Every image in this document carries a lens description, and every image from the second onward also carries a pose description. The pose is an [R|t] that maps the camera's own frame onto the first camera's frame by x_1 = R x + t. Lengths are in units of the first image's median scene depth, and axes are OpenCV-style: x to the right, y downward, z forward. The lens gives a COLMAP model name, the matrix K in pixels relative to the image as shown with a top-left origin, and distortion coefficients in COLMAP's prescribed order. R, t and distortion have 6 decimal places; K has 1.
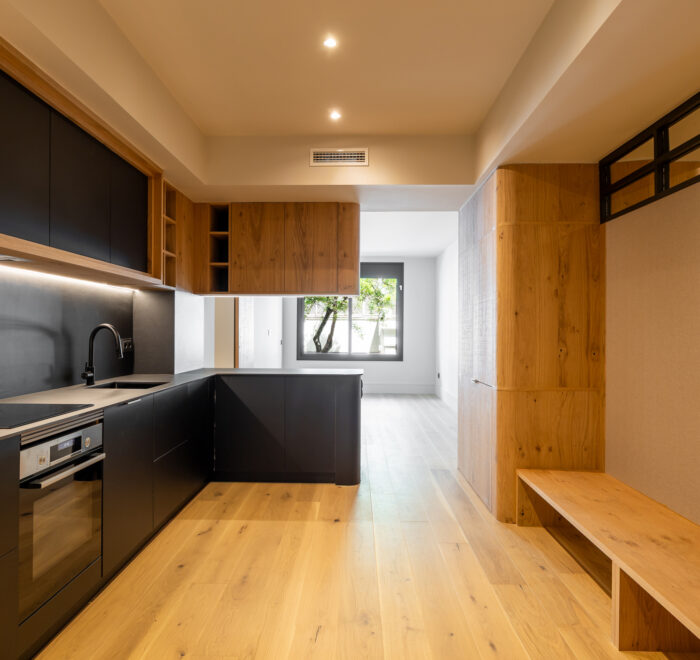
lens RADIAL K [[514.3, 0, 349.7], [0, 514.3, 330.7], [0, 0, 1]] dist [0.007957, 0.002557]
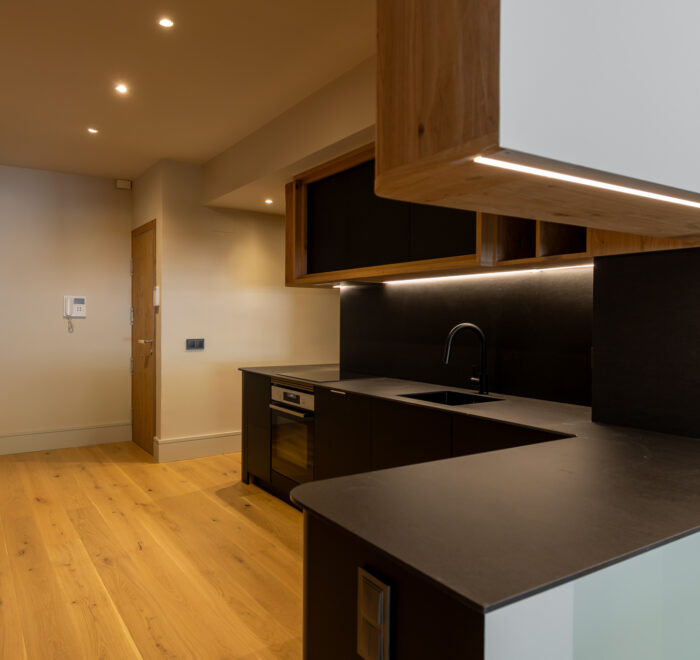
lens RADIAL K [[584.5, 0, 348.9], [0, 584.5, 328.5], [0, 0, 1]] dist [-0.009237, -0.012837]
pose [[-0.823647, -0.005268, -0.567078, 0.322779], [-0.011306, 0.999911, 0.007133, -0.010613], [0.566990, 0.012287, -0.823633, 2.302910]]
